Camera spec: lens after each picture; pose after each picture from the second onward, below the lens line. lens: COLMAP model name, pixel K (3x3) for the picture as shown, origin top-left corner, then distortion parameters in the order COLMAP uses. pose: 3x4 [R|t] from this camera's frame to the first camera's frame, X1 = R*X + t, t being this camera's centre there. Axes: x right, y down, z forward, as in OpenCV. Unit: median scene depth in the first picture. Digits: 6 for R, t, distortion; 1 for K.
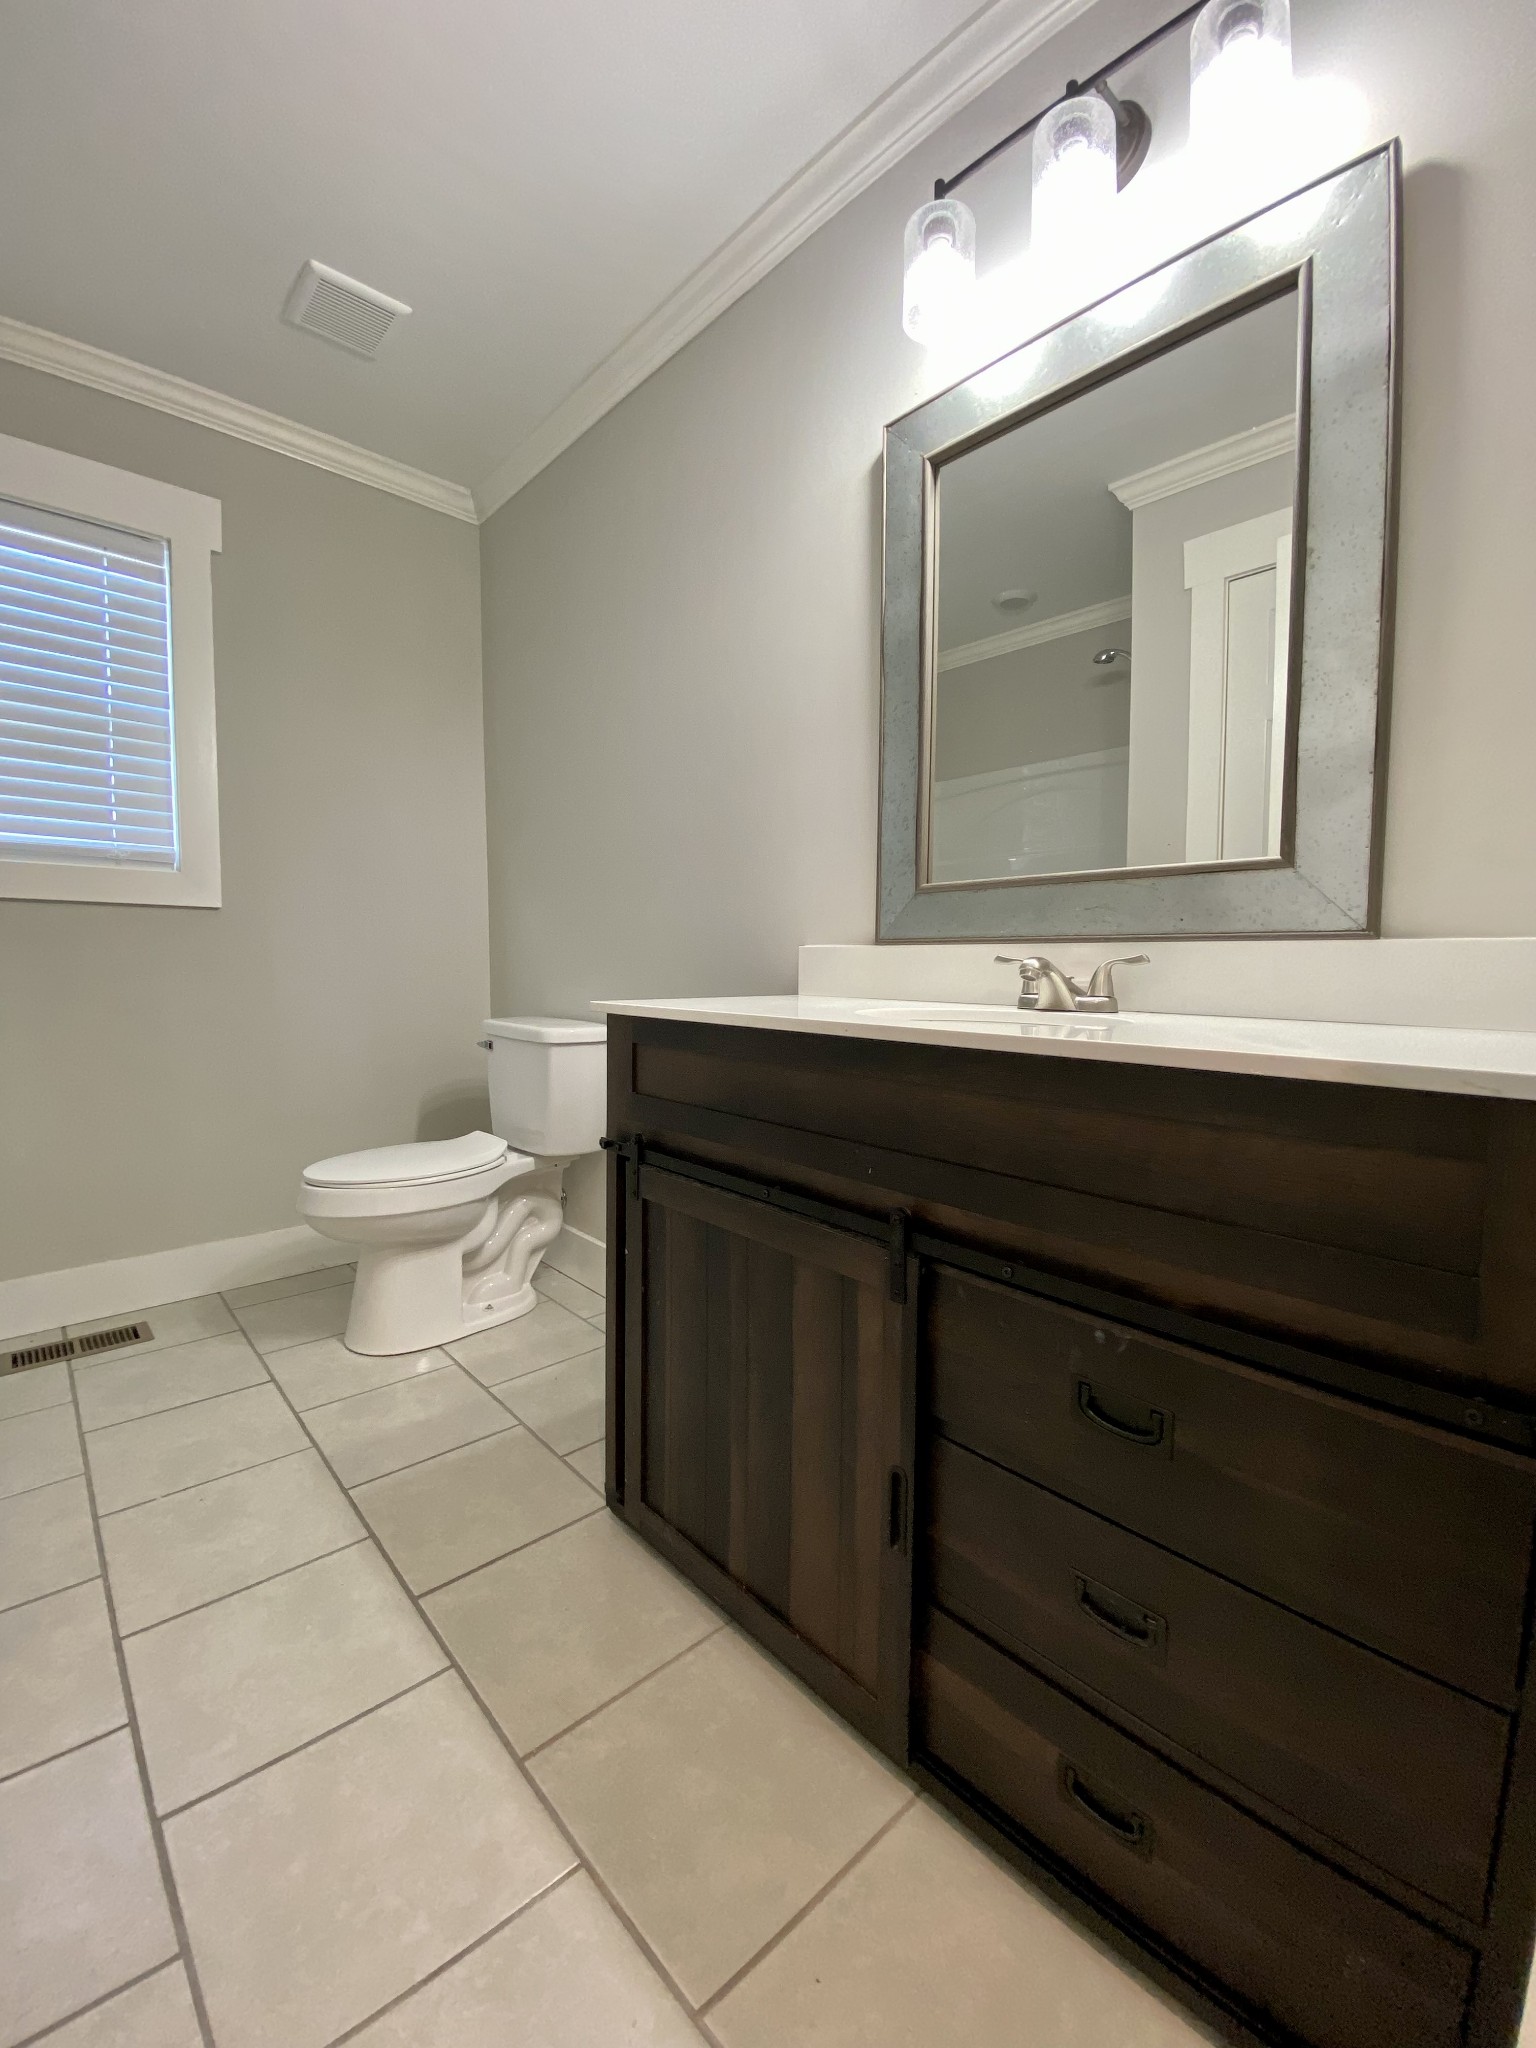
lens RADIAL K [[833.1, 0, 768.0], [0, 833.1, 1024.0], [0, 0, 1]] dist [0.026234, -0.023179]
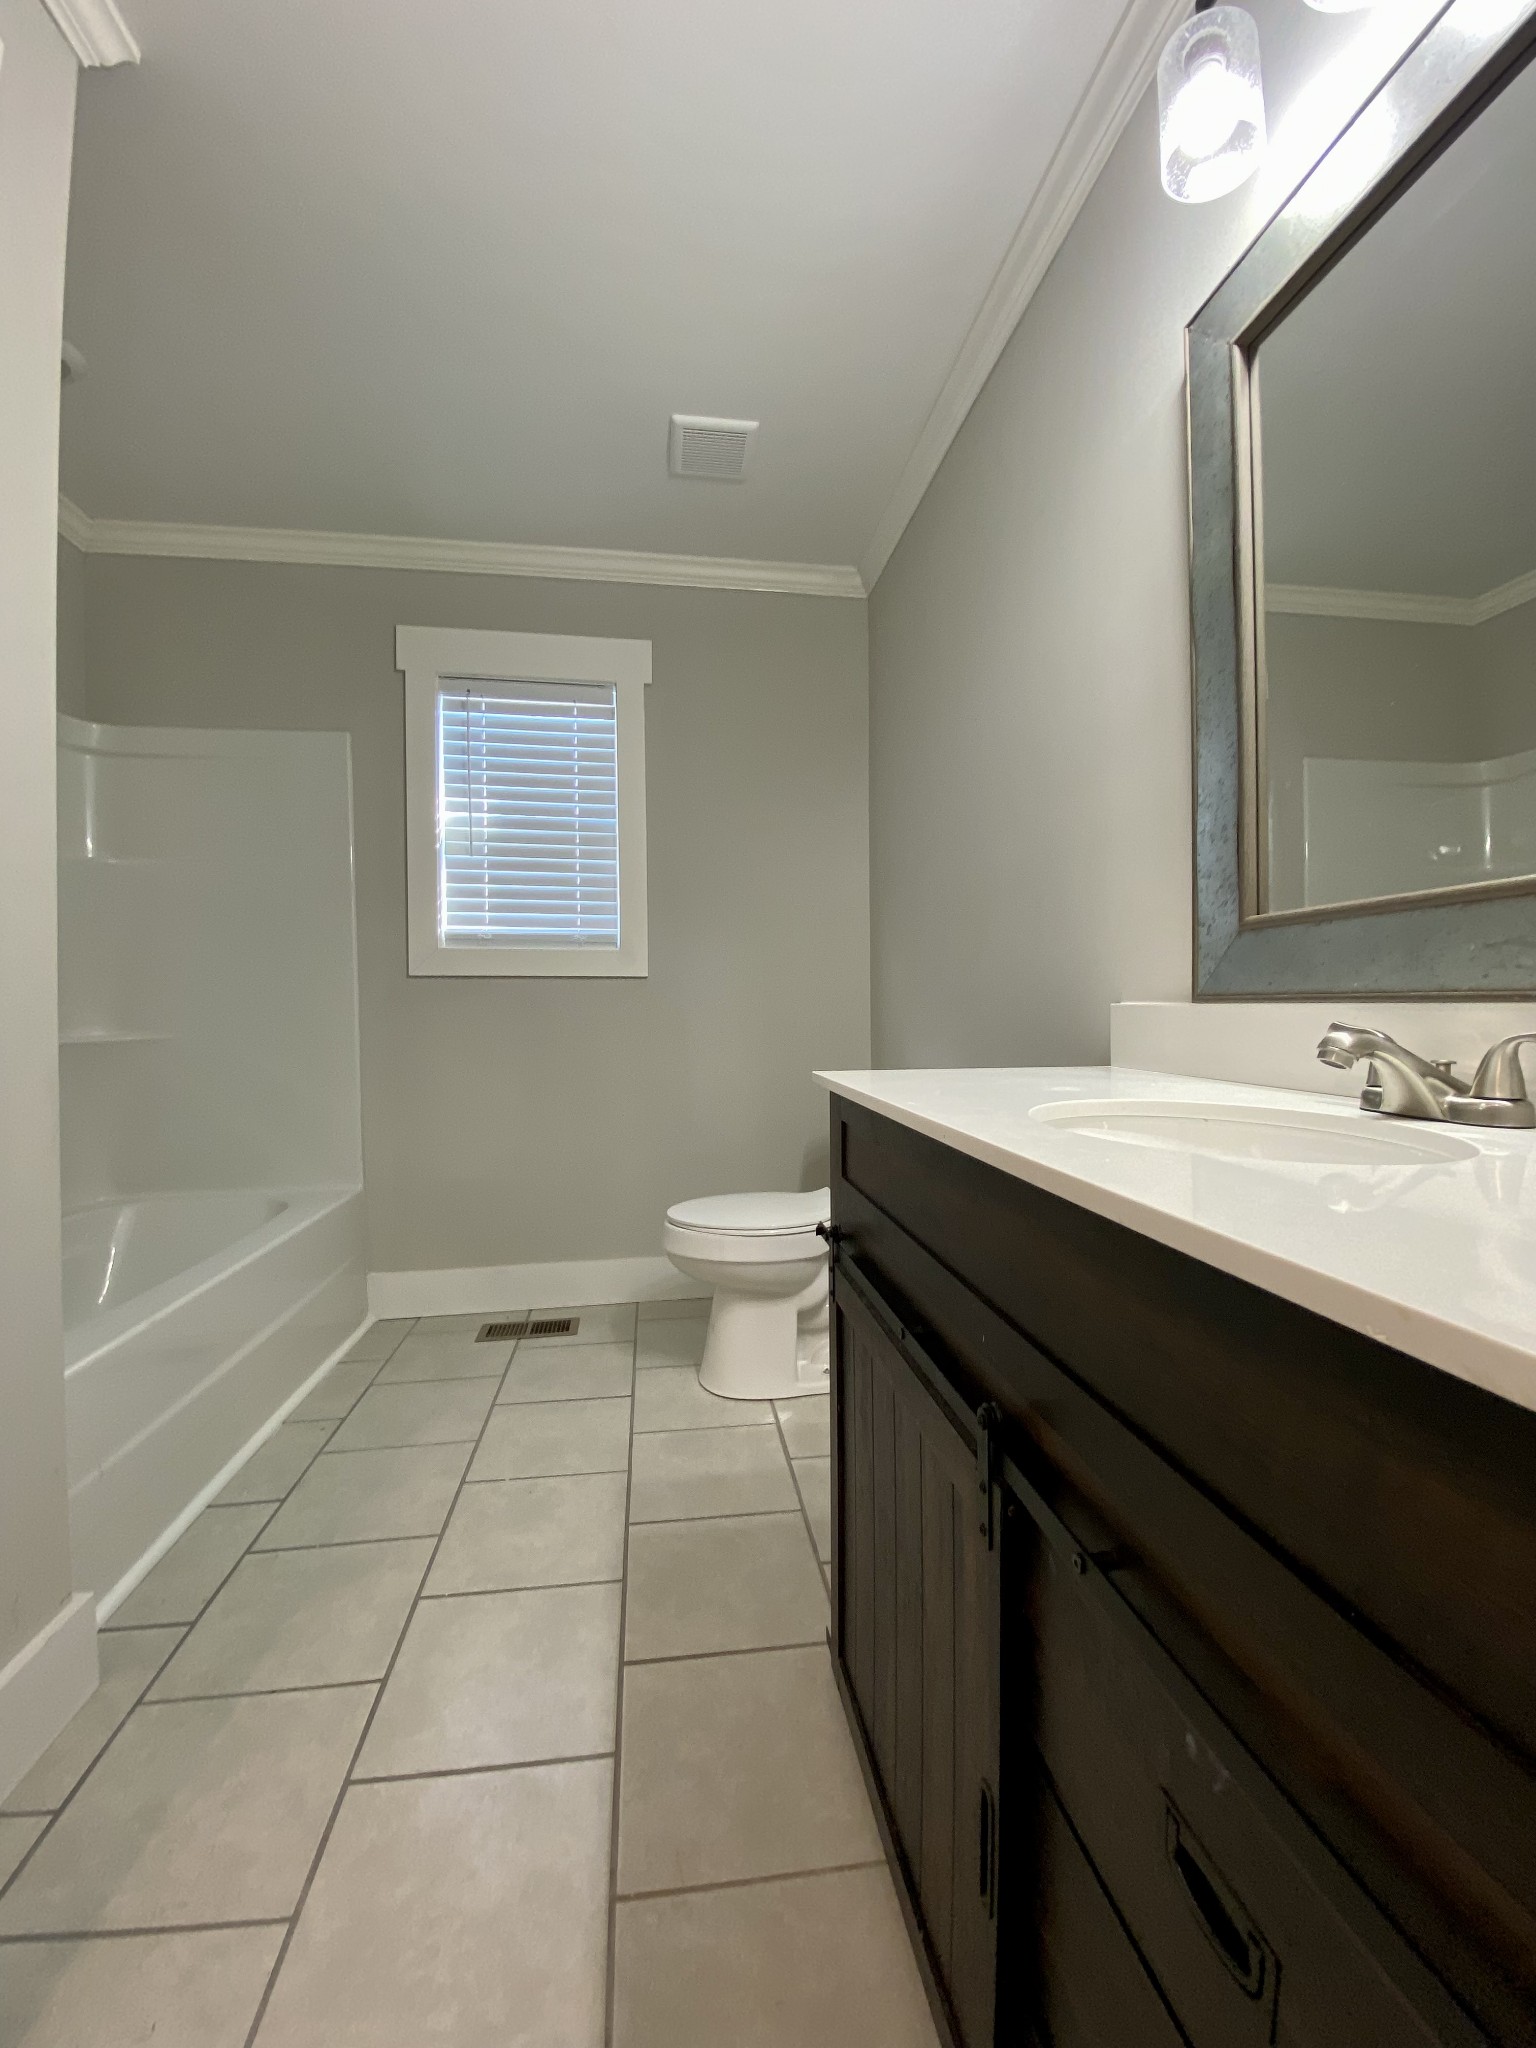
lens RADIAL K [[833.1, 0, 768.0], [0, 833.1, 1024.0], [0, 0, 1]] dist [0.026234, -0.023179]
pose [[0.824493, -0.004242, -0.565856, 0.229790], [-0.024696, 0.998749, -0.043472, -0.033840], [0.565333, 0.049817, 0.823357, 0.176855]]
